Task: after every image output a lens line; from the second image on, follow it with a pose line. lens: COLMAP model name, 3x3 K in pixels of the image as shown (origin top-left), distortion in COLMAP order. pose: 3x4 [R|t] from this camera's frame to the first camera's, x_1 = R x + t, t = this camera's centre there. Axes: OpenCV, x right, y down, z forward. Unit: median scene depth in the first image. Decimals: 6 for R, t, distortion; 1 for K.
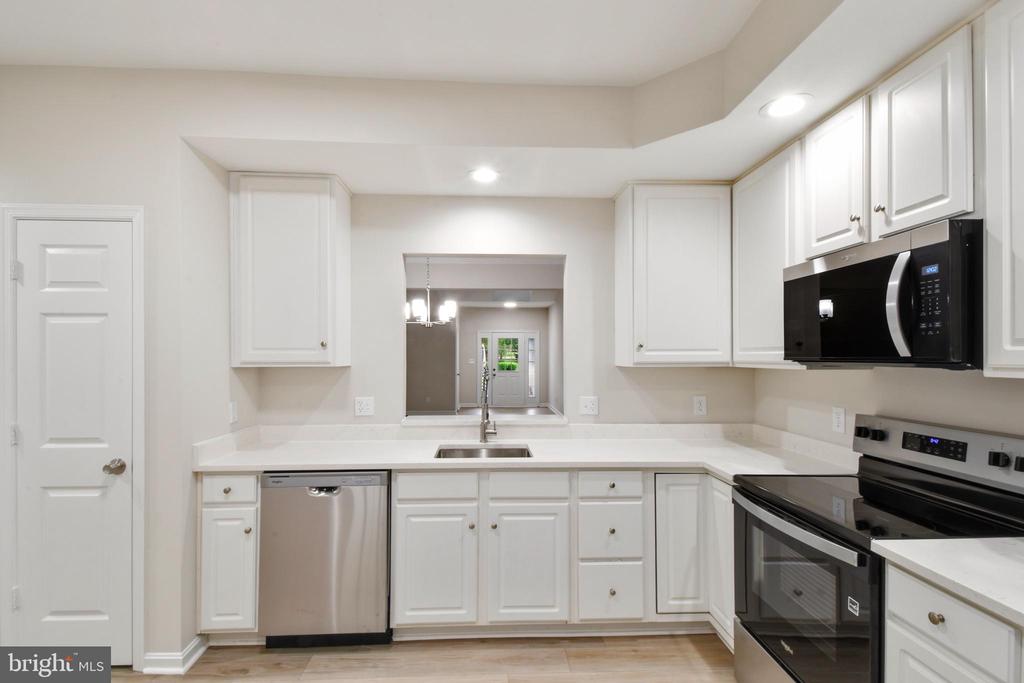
lens RADIAL K [[466.9, 0, 500.8], [0, 466.9, 356.6], [0, 0, 1]] dist [0.039945, -0.024920]
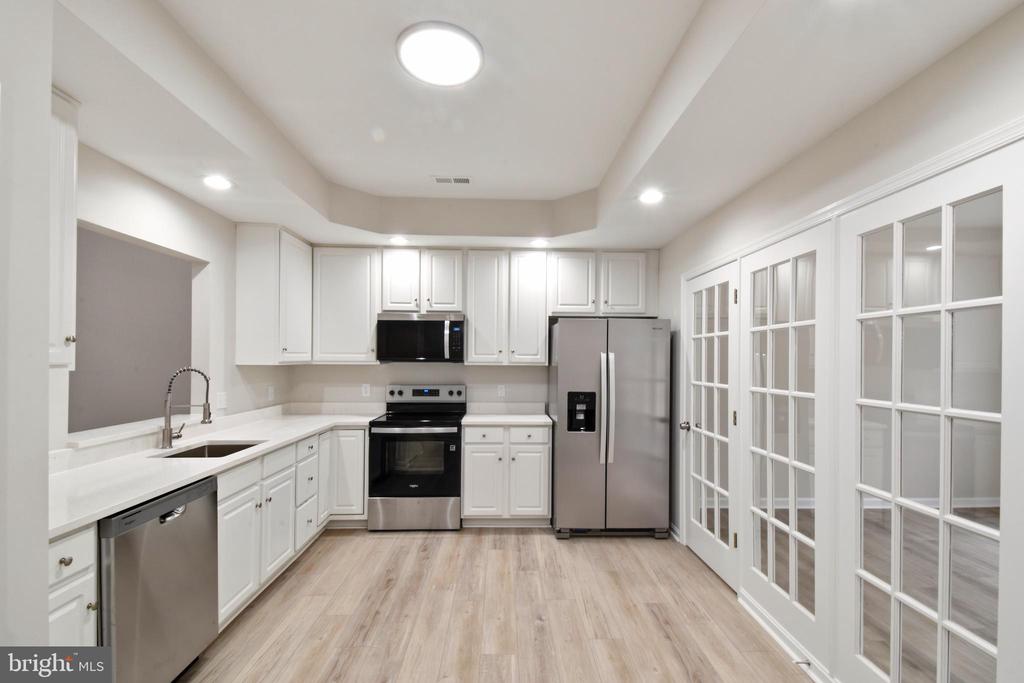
lens RADIAL K [[458.1, 0, 515.7], [0, 458.1, 357.8], [0, 0, 1]] dist [0.019267, -0.000869]
pose [[0.010884, 0.000903, 0.999940, -1.216004], [-0.008154, 0.999966, -0.000814, -0.003359], [-0.999908, -0.008145, 0.010891, 0.374300]]
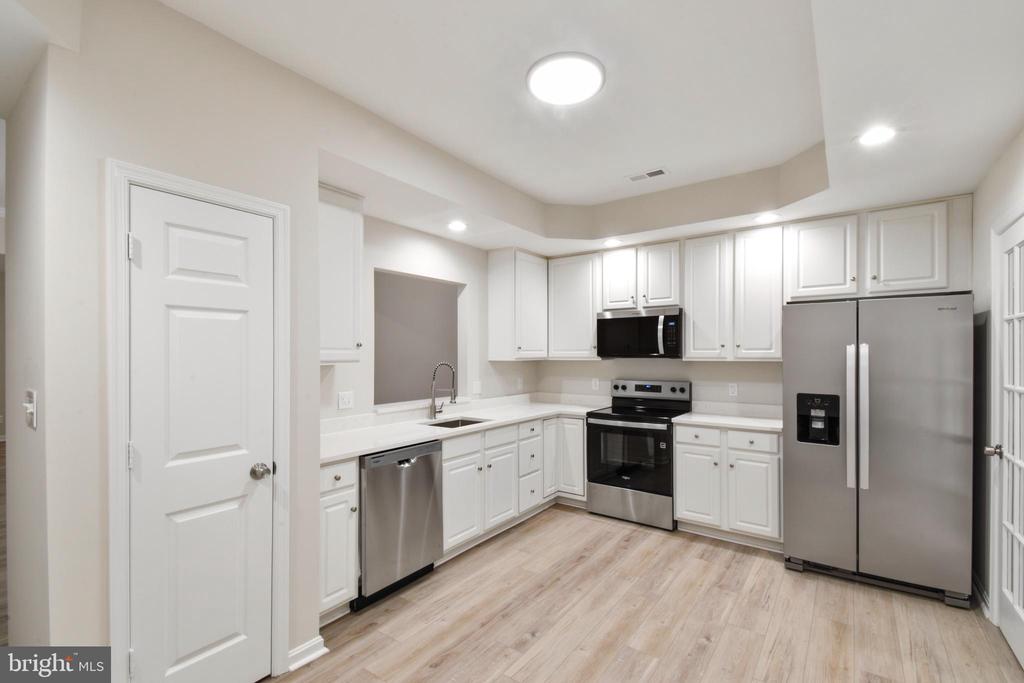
lens RADIAL K [[456.2, 0, 508.4], [0, 456.2, 354.3], [0, 0, 1]] dist [0.033274, -0.022930]
pose [[0.625133, -0.003362, 0.780511, -1.167726], [0.002942, 0.999994, 0.001951, -0.004353], [-0.780512, 0.001076, 0.625139, 0.025268]]
